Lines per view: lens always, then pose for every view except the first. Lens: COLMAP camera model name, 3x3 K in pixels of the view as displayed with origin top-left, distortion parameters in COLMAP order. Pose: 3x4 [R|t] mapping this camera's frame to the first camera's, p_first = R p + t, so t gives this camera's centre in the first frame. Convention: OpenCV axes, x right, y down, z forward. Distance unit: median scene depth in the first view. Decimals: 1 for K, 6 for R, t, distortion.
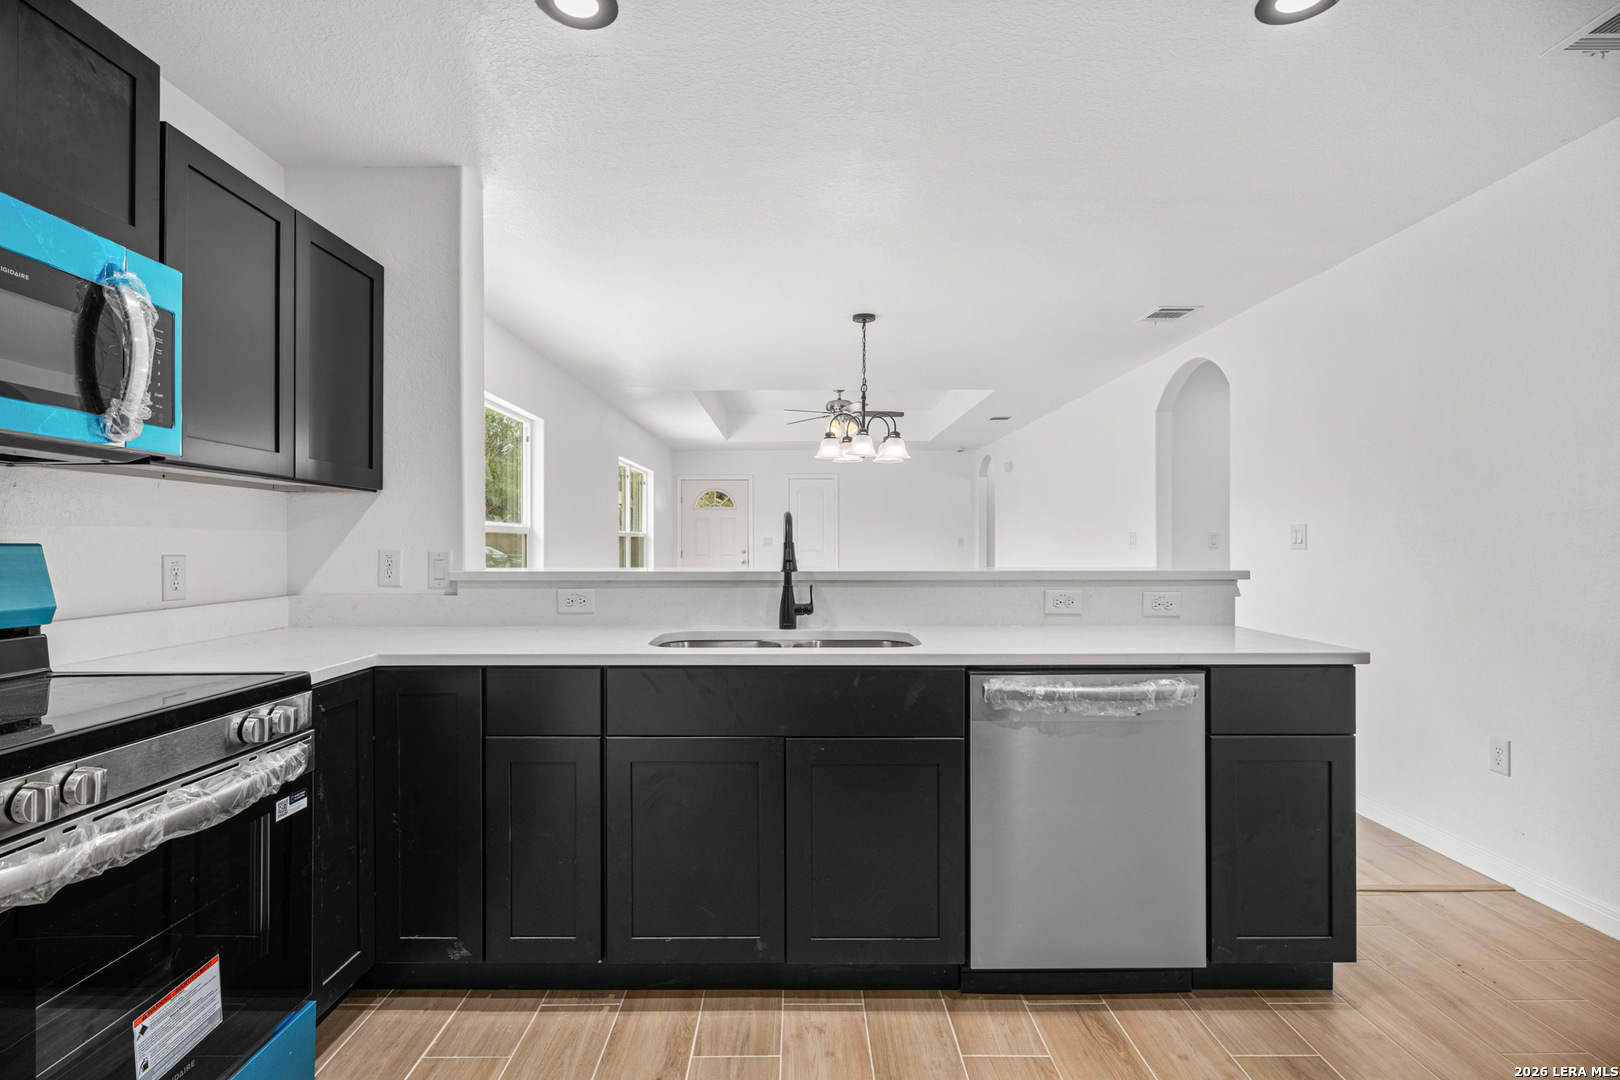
lens RADIAL K [[763.8, 0, 848.6], [0, 763.8, 534.3], [0, 0, 1]] dist [-0.002380, -0.000465]
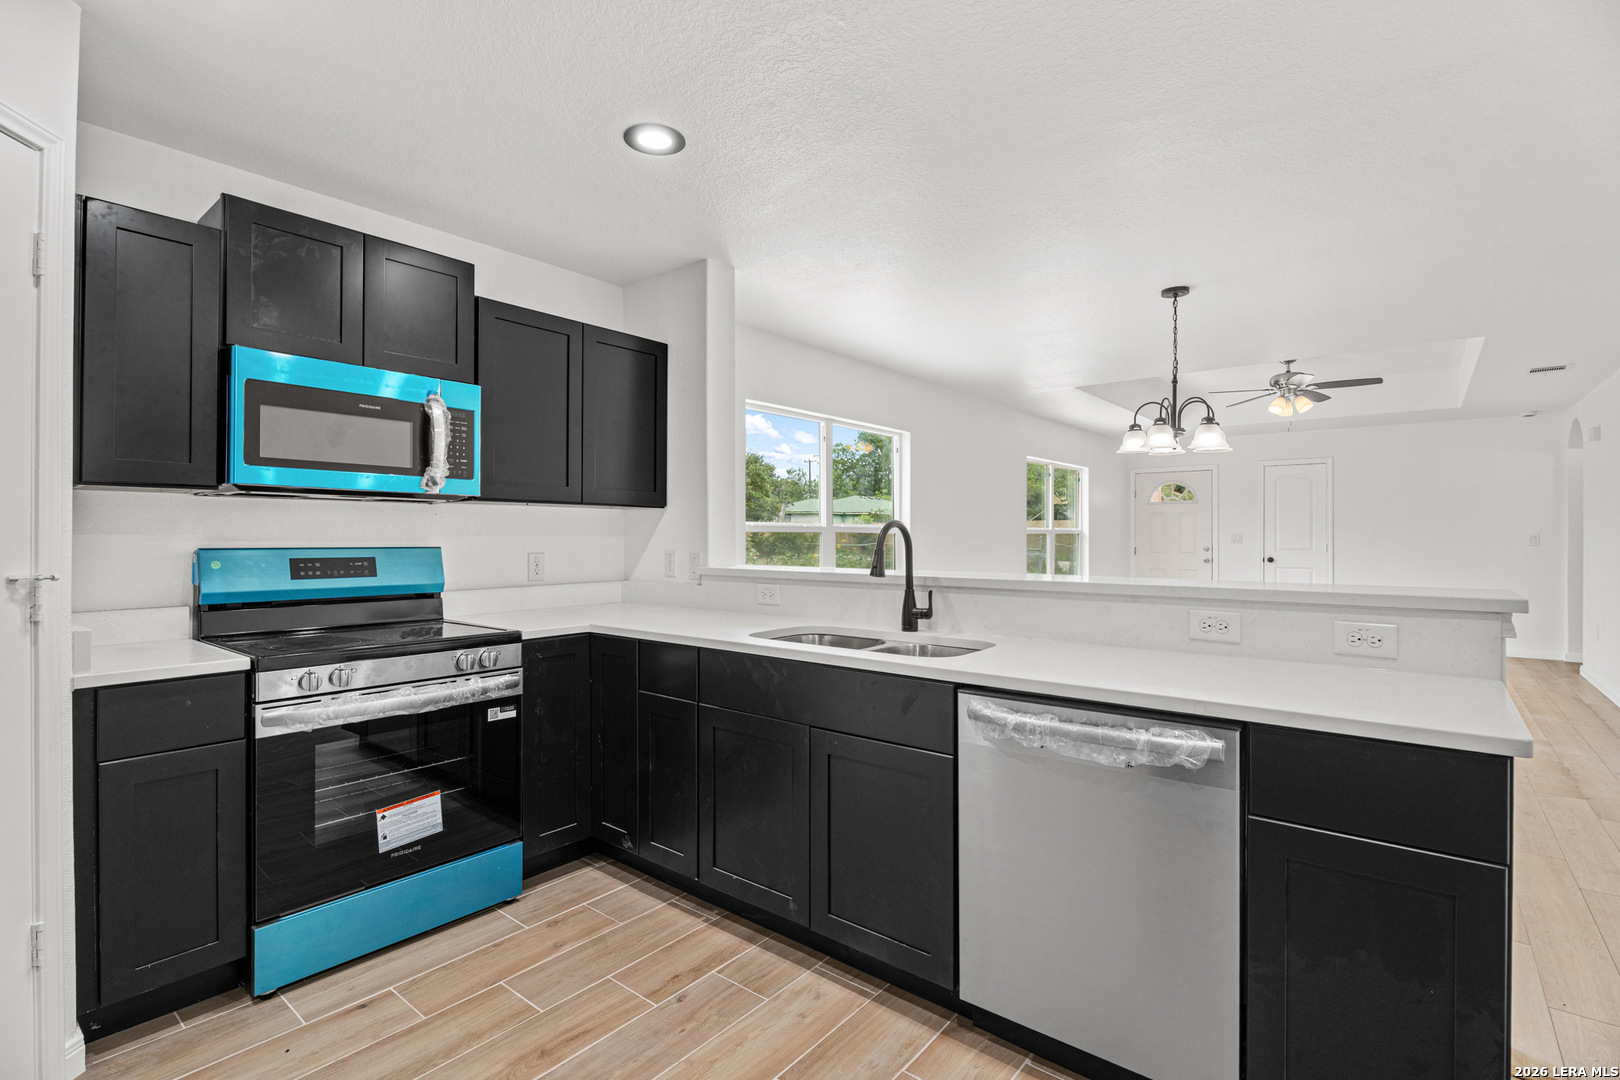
lens RADIAL K [[763.8, 0, 841.4], [0, 763.8, 526.9], [0, 0, 1]] dist [-0.002380, -0.000465]
pose [[0.779391, -0.003858, -0.626526, 0.654763], [0.003107, 0.999993, -0.002293, -0.022519], [0.626530, -0.000160, 0.779397, 0.159149]]
